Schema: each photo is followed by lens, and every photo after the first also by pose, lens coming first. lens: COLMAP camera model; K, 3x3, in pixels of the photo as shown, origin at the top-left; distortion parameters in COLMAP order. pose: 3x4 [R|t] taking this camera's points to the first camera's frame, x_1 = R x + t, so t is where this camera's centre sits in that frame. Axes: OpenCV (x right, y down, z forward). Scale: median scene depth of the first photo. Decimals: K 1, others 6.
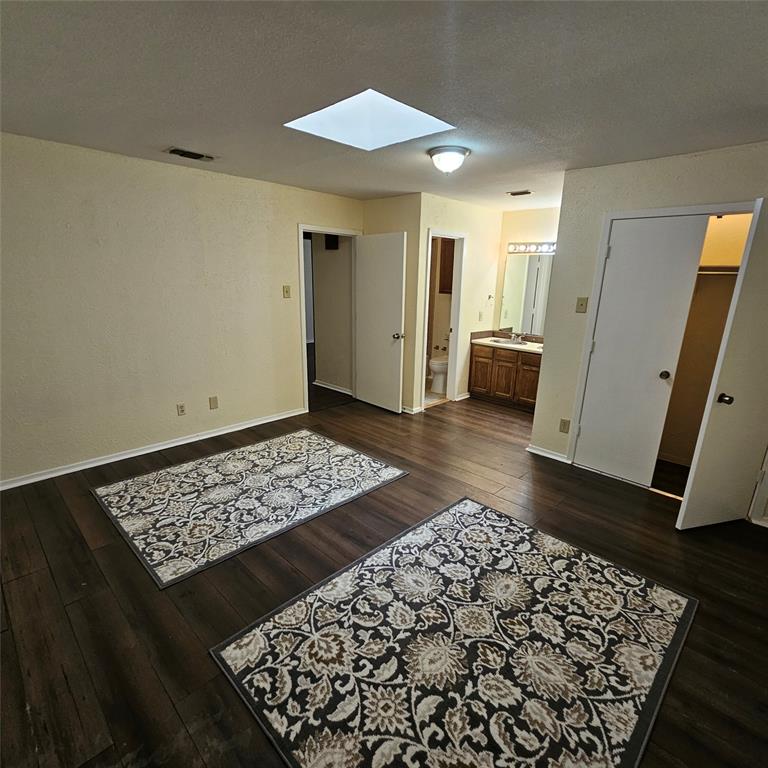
lens RADIAL K [[420.1, 0, 372.3], [0, 420.1, 402.6], [0, 0, 1]] dist [-0.026864, 0.049912]
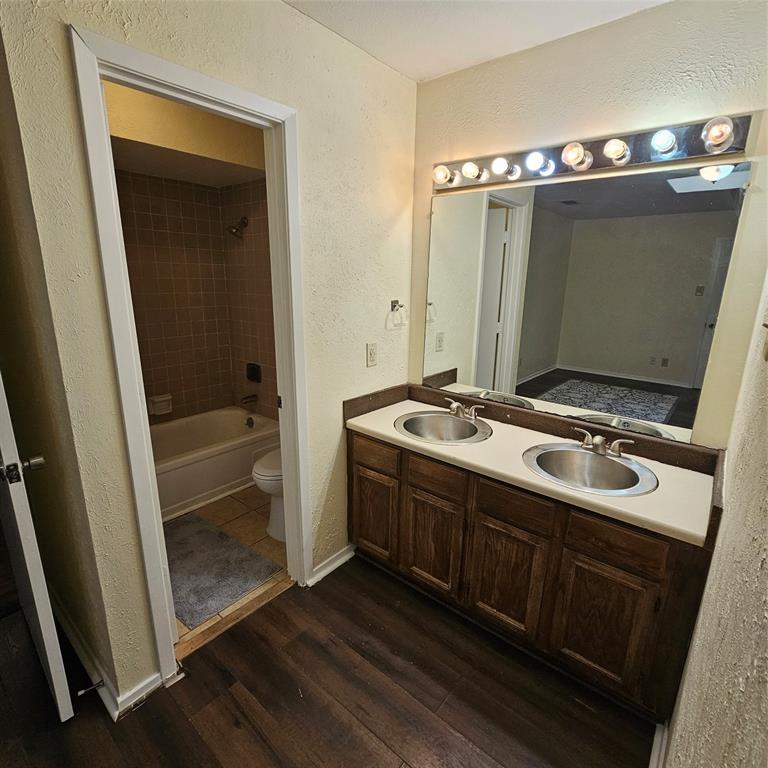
lens RADIAL K [[416.2, 0, 373.9], [0, 416.2, 385.7], [0, 0, 1]] dist [-0.000142, 0.002778]
pose [[0.995373, -0.024035, 0.093032, 0.234025], [0.027175, 0.999098, -0.032627, -0.171934], [-0.092164, 0.035004, 0.995128, 0.645277]]
